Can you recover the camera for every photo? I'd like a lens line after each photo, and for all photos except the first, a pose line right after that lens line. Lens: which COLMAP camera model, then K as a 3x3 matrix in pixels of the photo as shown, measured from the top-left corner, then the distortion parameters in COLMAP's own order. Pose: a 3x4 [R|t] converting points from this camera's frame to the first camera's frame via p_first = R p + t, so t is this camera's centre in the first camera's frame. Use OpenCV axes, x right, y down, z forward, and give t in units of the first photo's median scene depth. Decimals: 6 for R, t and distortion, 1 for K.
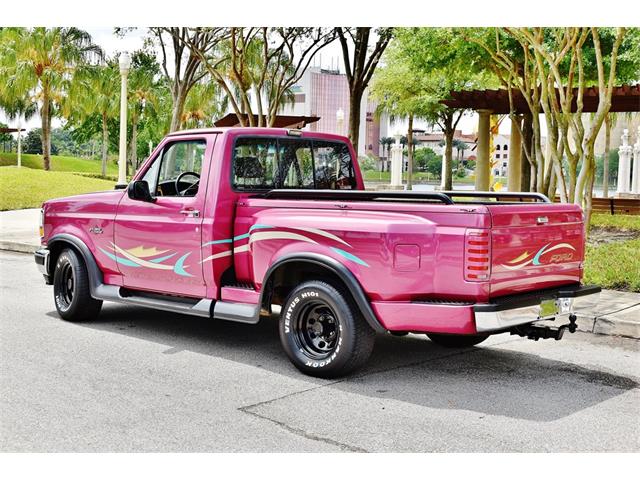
lens RADIAL K [[824.8, 0, 304.0], [0, 824.8, 239.8], [0, 0, 1]] dist [-0.024129, -0.004960]
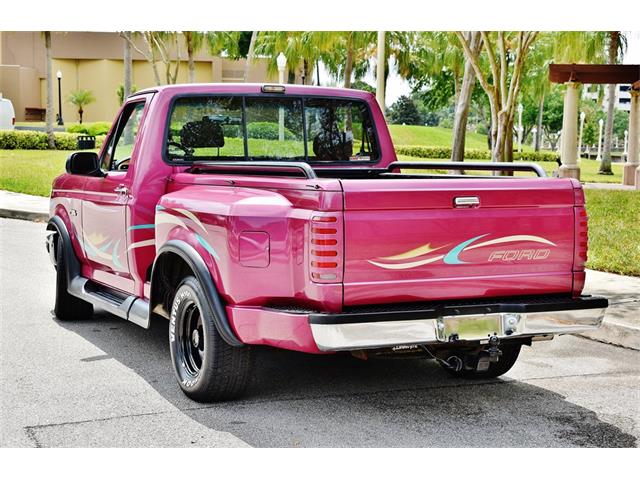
lens RADIAL K [[1072.1, 0, 320.0], [0, 1072.1, 240.0], [0, 0, 1]] dist [0.014455, 0.018663]
pose [[0.930749, 0.019267, -0.365151, 0.497837], [-0.016777, 0.999809, 0.009991, 0.002549], [0.365274, -0.003173, 0.930895, 0.094306]]
